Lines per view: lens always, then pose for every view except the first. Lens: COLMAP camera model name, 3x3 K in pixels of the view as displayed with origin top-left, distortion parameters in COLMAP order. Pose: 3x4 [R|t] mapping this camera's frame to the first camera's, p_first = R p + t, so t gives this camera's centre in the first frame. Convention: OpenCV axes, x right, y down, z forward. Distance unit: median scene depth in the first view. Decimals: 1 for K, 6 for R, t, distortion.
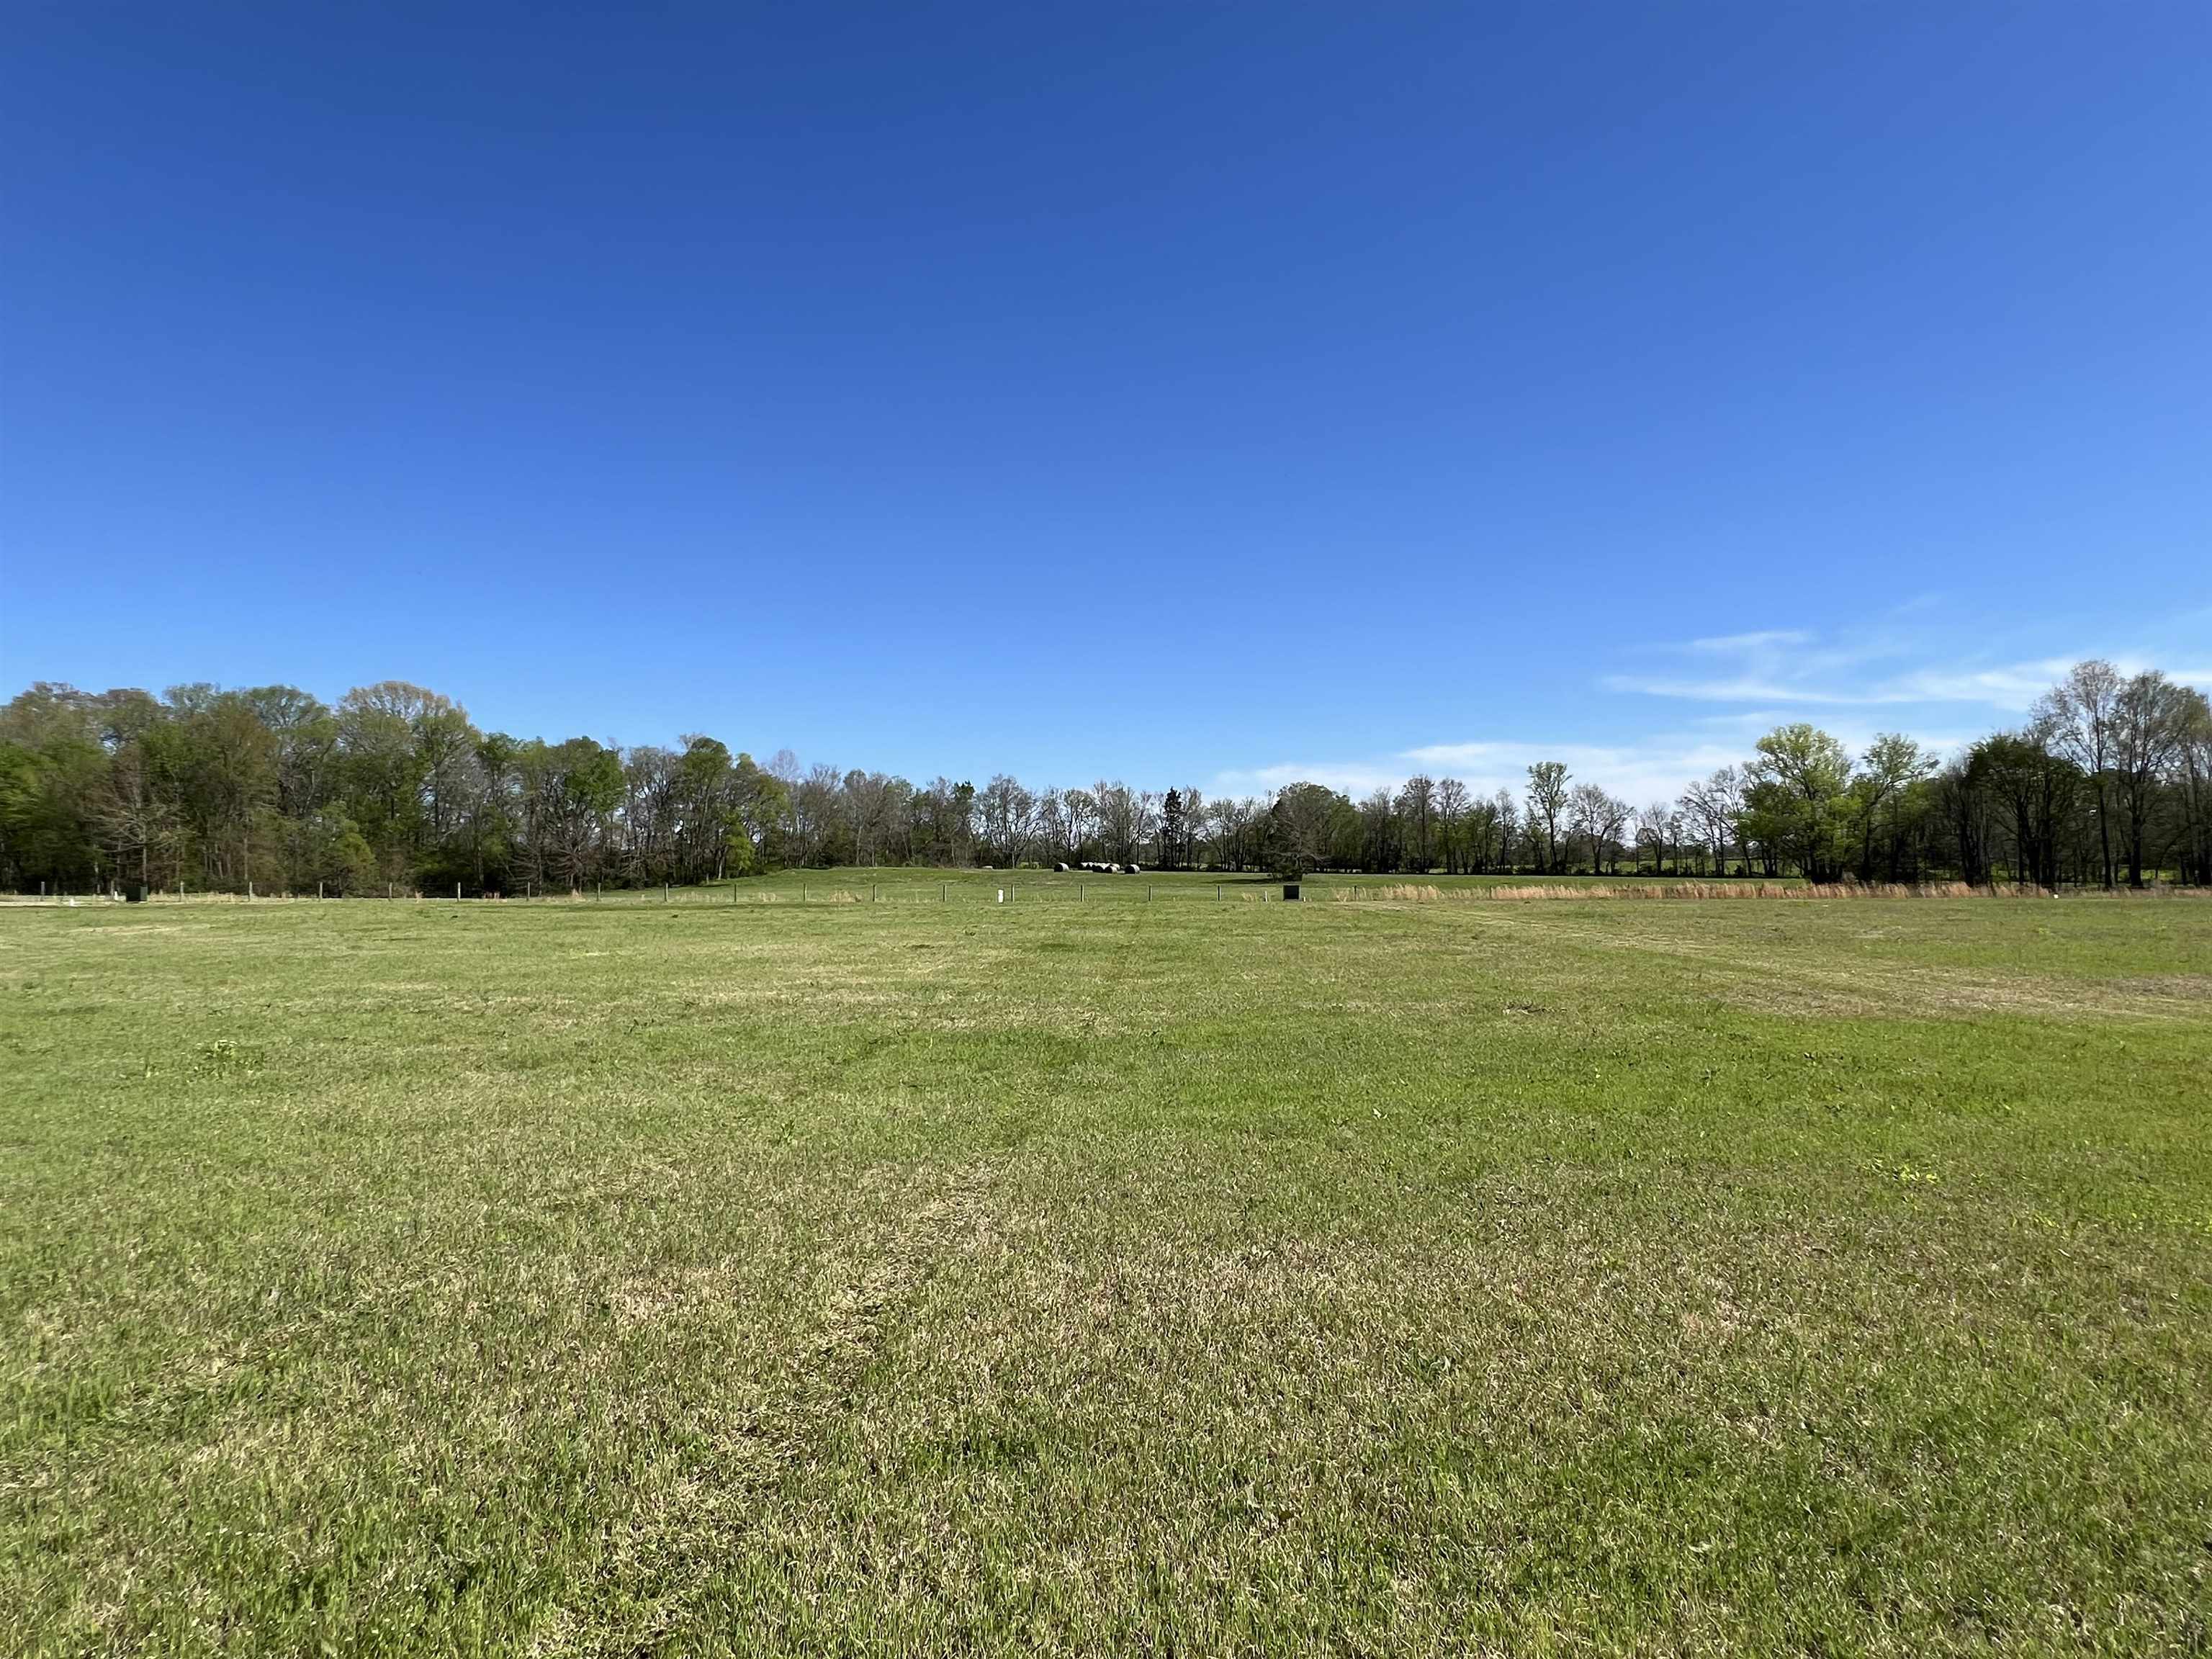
lens RADIAL K [[1135.2, 0, 1102.2], [0, 1135.2, 829.7], [0, 0, 1]] dist [-0.002966, -0.001236]
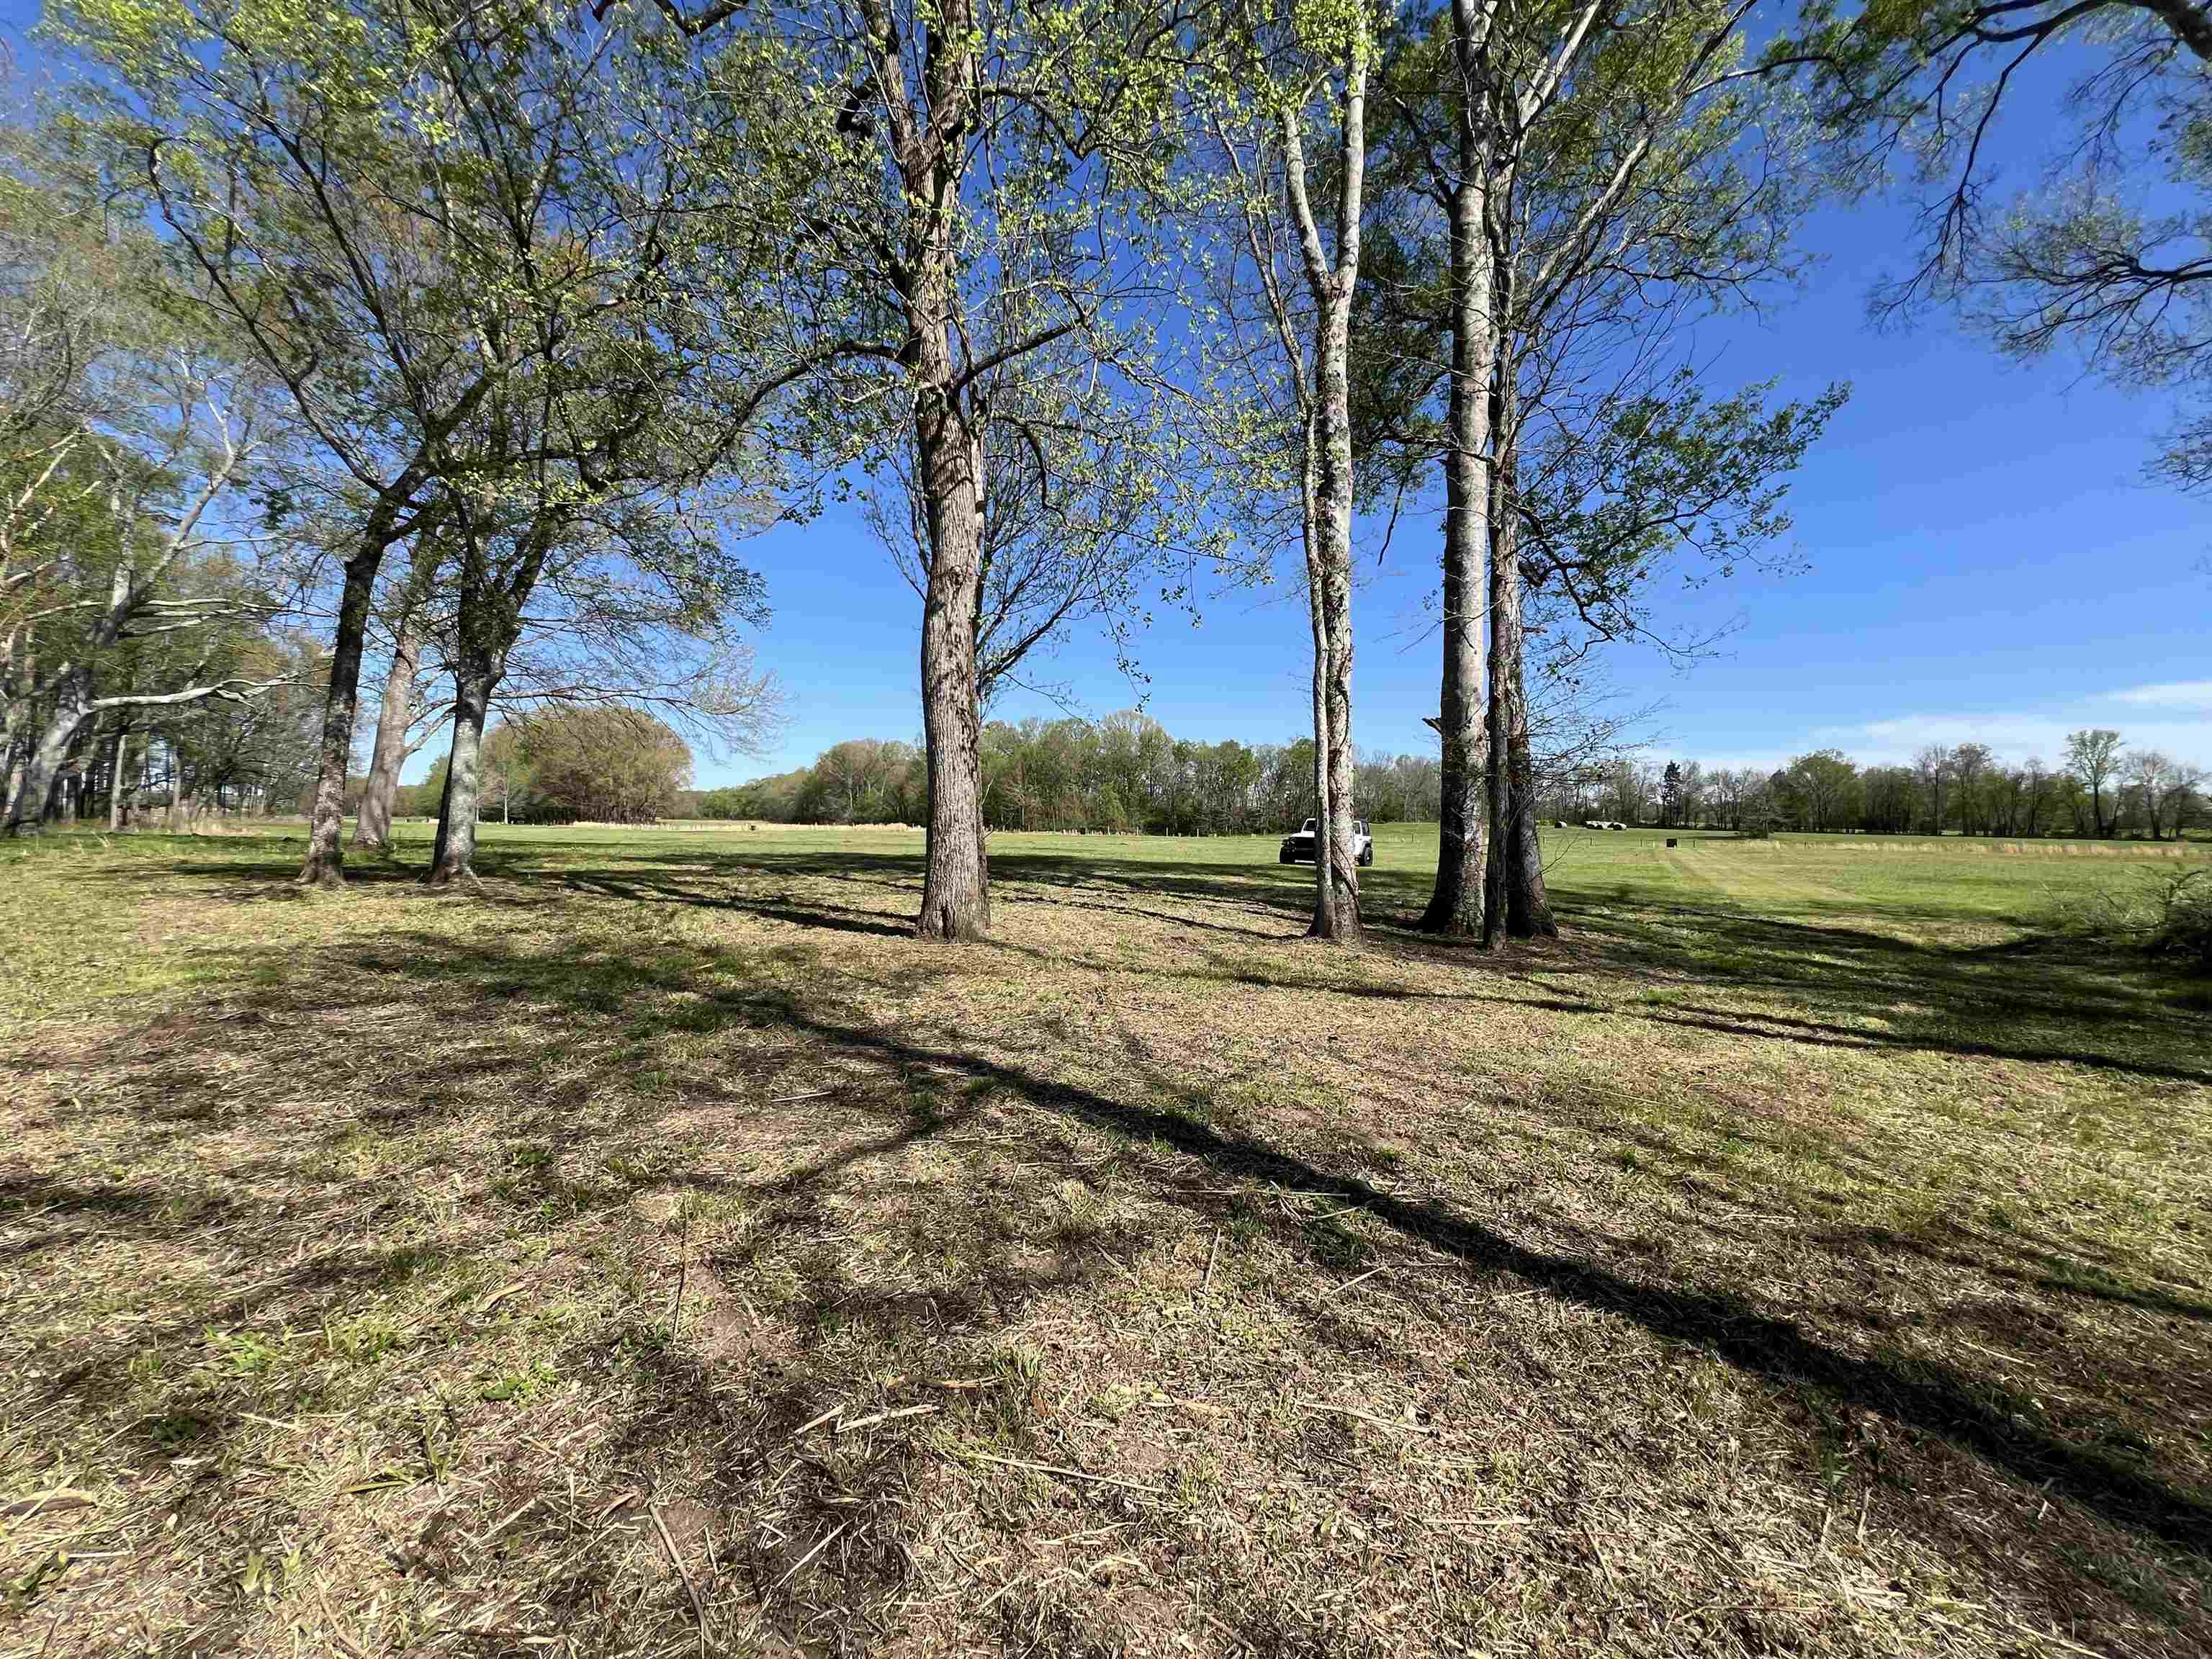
lens RADIAL K [[885.0, 0, 1103.0], [0, 885.0, 827.0], [0, 0, 1]] dist [-0.000598, 0.000053]
pose [[0.855753, 0.016199, -0.517131, 0.036676], [0.004785, 0.999219, 0.039220, -0.006831], [0.517362, -0.036037, 0.855007, -0.155502]]
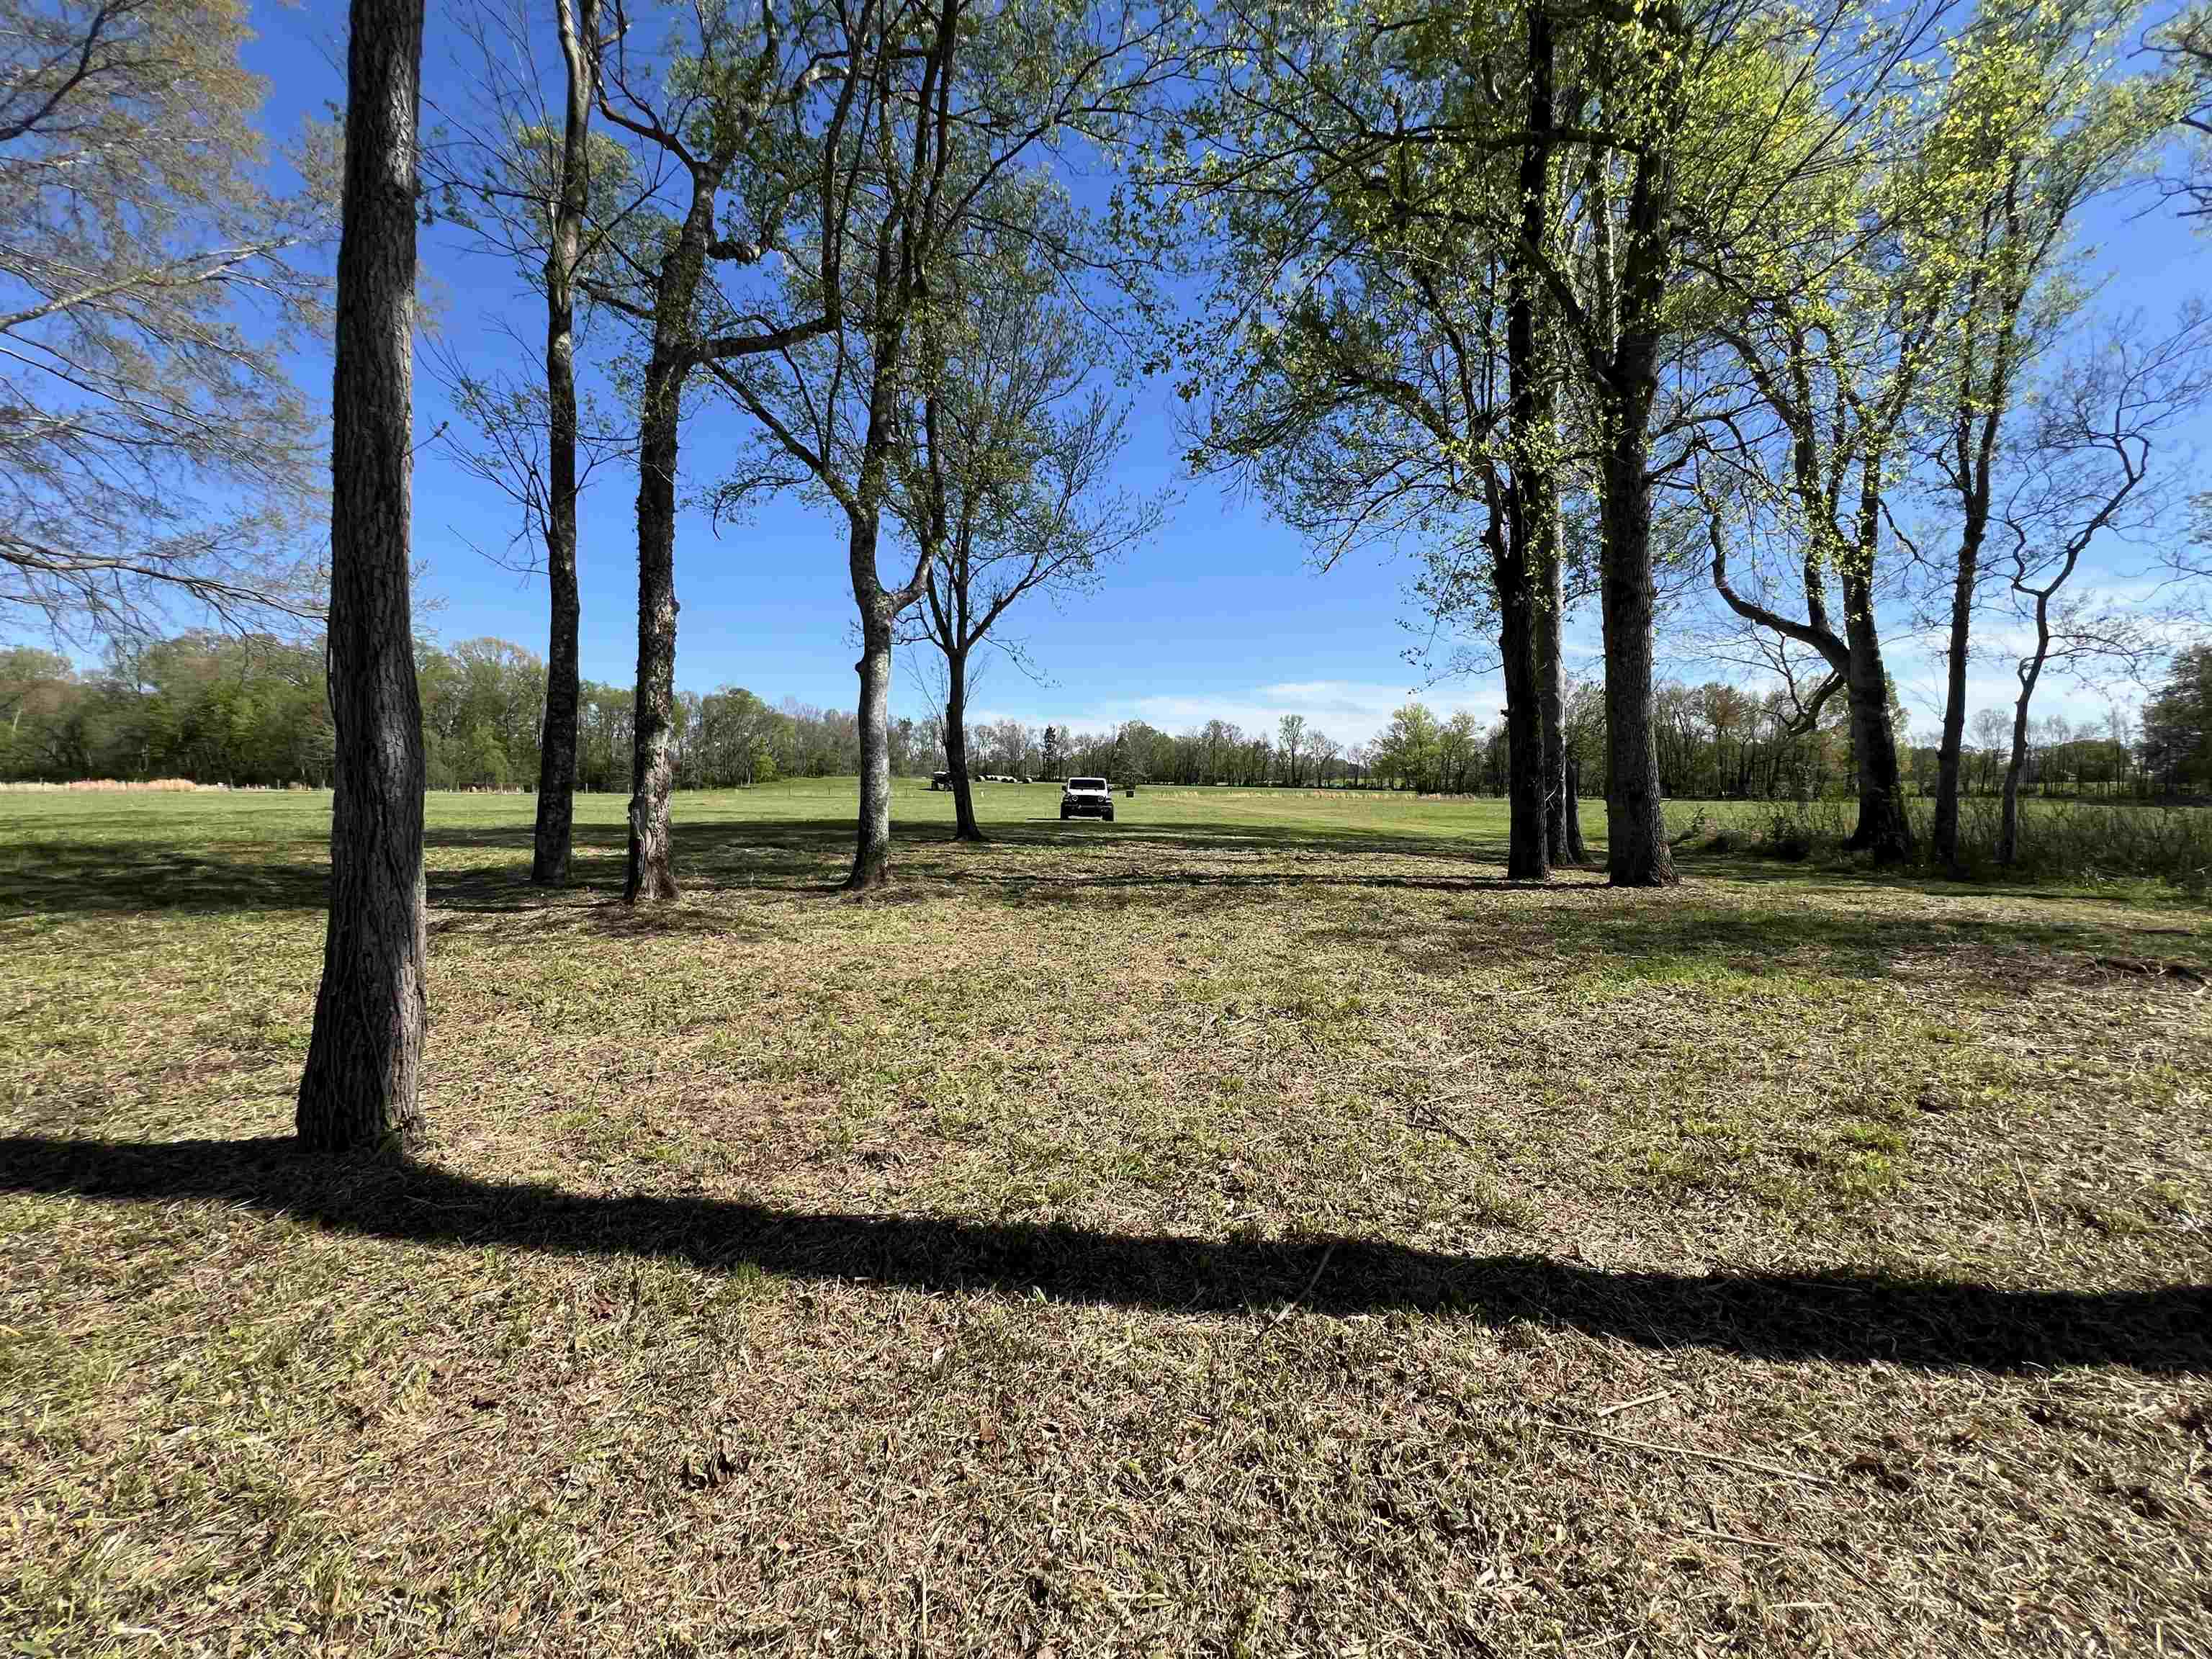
lens RADIAL K [[885.0, 0, 1106.0], [0, 885.0, 828.4], [0, 0, 1]] dist [-0.000598, 0.000053]
pose [[0.990551, 0.005861, 0.137021, -0.025051], [-0.018203, 0.995866, 0.088997, -0.007707], [-0.135933, -0.090650, 0.986562, -0.171959]]
